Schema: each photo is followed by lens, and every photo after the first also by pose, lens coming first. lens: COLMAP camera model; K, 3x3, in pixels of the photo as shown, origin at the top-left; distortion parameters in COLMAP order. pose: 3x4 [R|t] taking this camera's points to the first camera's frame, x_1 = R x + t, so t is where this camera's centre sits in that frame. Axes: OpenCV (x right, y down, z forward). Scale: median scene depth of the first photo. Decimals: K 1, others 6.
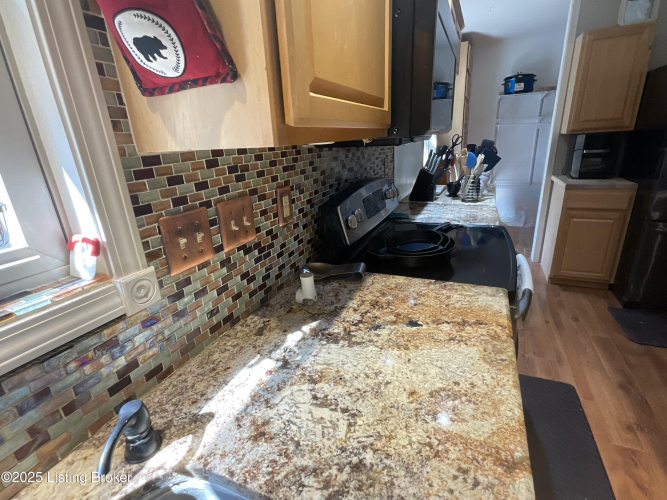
lens RADIAL K [[323.8, 0, 333.5], [0, 323.8, 250.0], [0, 0, 1]] dist [0.001534, 0.000434]
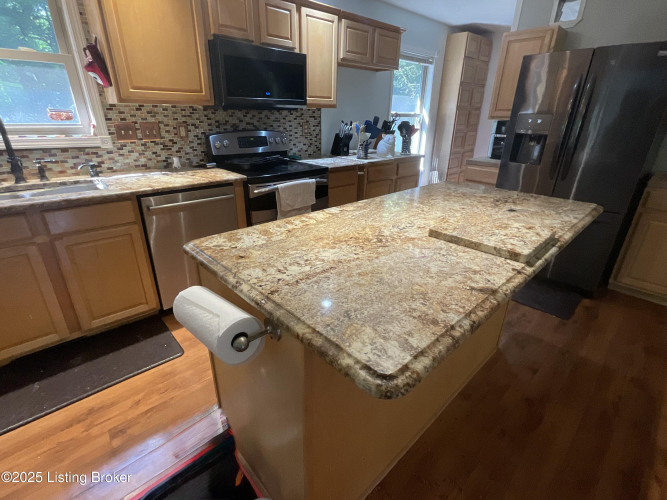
lens RADIAL K [[323.8, 0, 333.5], [0, 323.8, 250.0], [0, 0, 1]] dist [0.001534, 0.000434]
pose [[0.916341, 0.222016, -0.333209, 2.643013], [-0.194142, 0.974186, 0.115196, 0.320338], [0.350183, -0.040869, 0.935789, -1.279555]]
